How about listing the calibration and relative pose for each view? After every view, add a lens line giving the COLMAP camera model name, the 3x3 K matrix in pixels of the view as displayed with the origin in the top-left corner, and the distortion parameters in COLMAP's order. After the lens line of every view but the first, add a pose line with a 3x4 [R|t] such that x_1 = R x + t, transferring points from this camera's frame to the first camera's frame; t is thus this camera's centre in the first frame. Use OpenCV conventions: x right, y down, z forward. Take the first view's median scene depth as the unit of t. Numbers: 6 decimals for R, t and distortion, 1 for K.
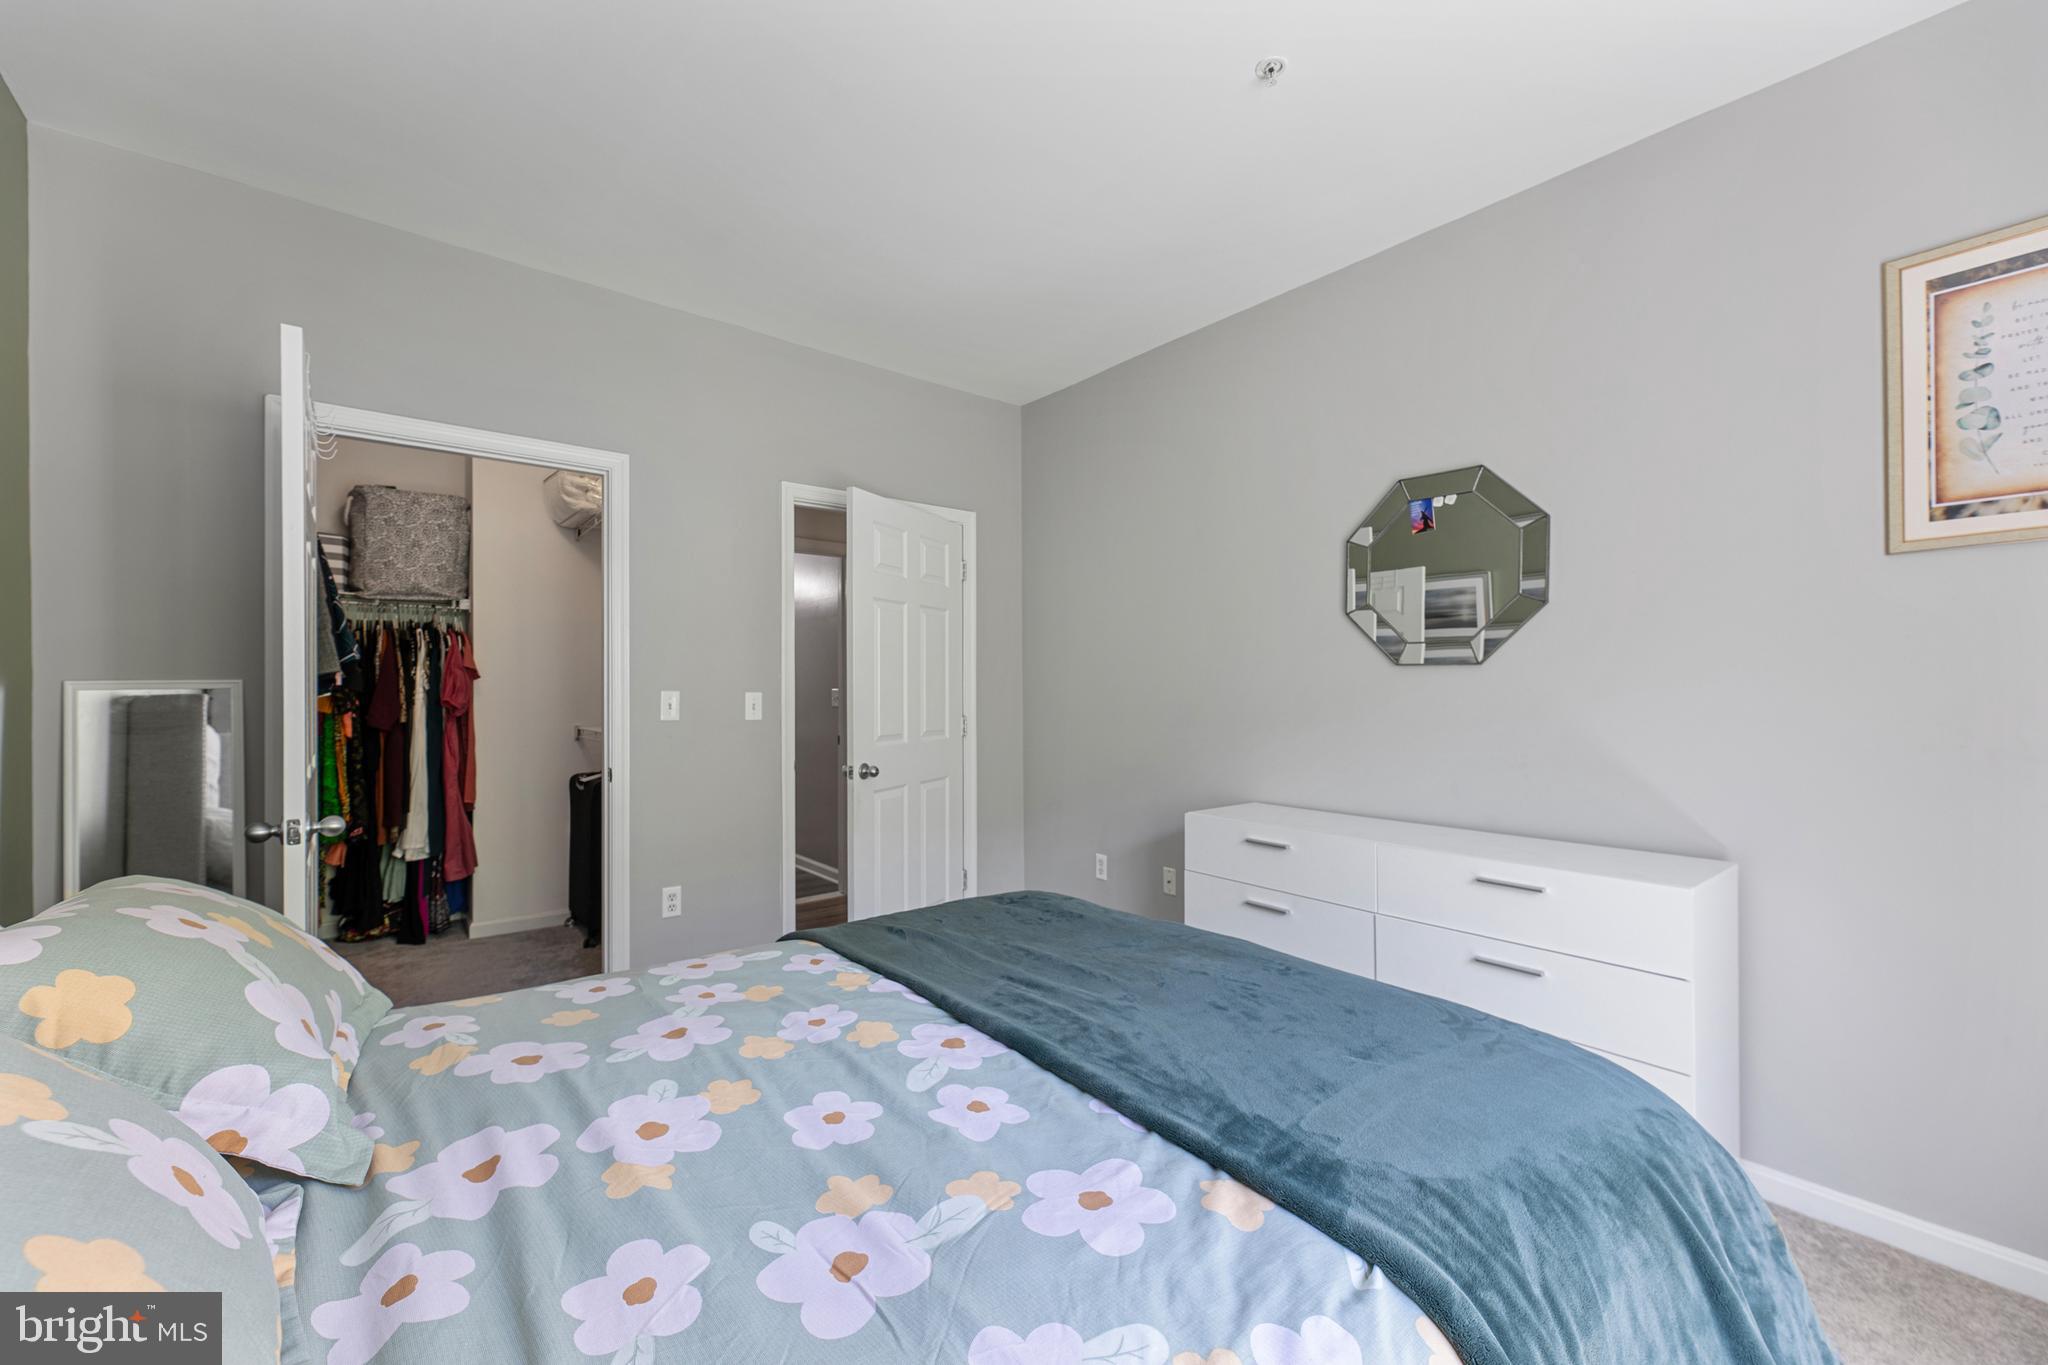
lens RADIAL K [[809.2, 0, 1017.9], [0, 809.2, 672.9], [0, 0, 1]] dist [0.002771, -0.000046]
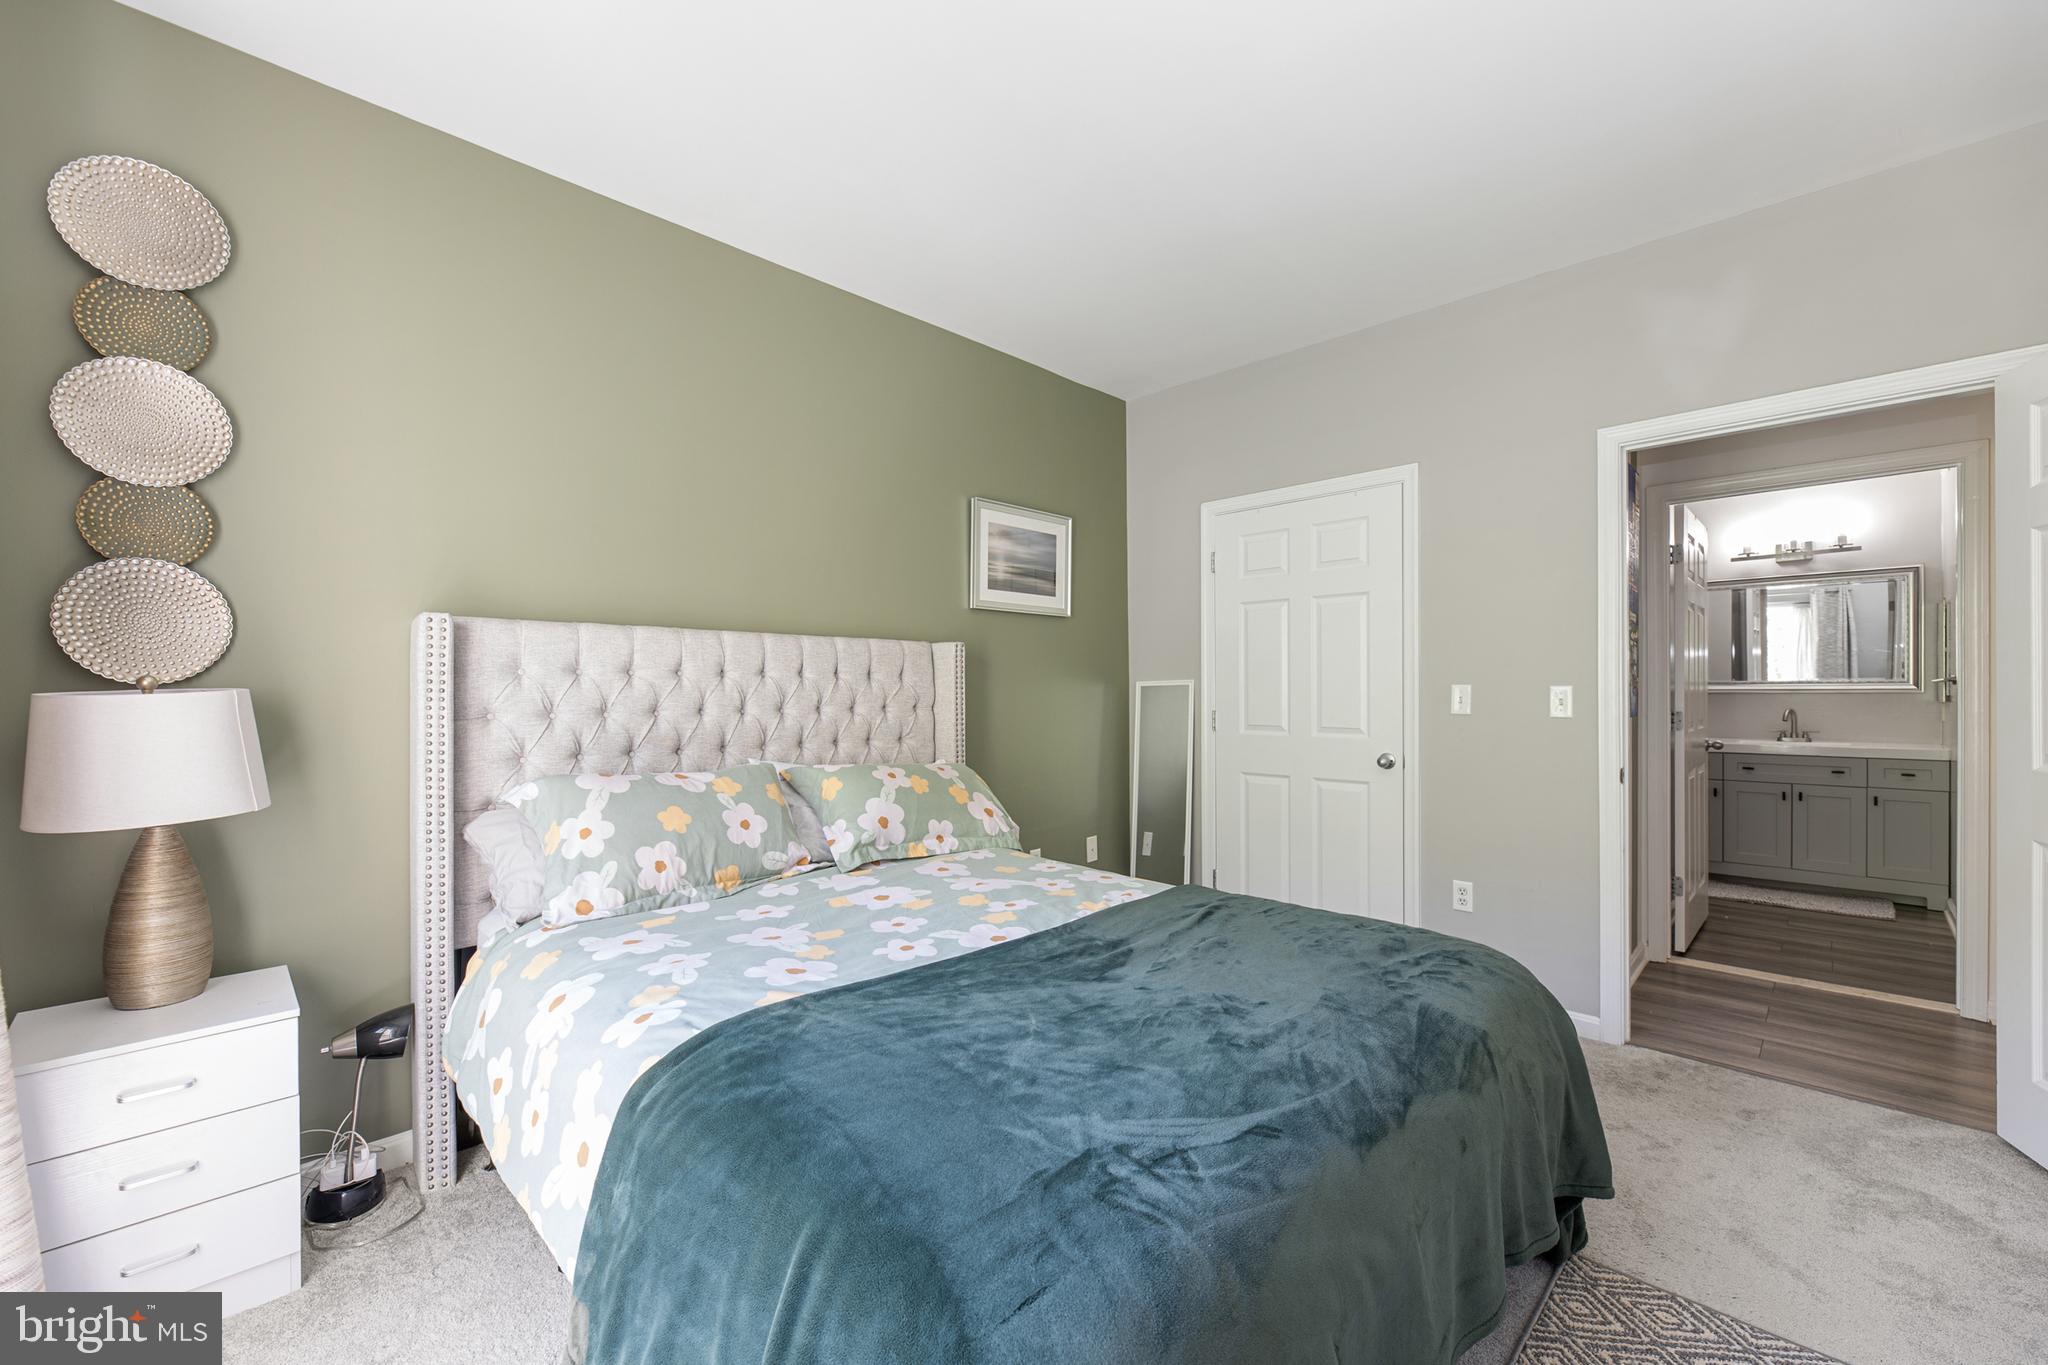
lens RADIAL K [[824.8, 0, 1021.7], [0, 824.8, 673.1], [0, 0, 1]] dist [-0.001299, -0.000181]
pose [[0.109500, -0.023080, -0.993719, 1.586133], [0.028257, 0.999399, -0.020099, 0.039045], [0.993585, -0.025879, 0.110086, 1.060796]]
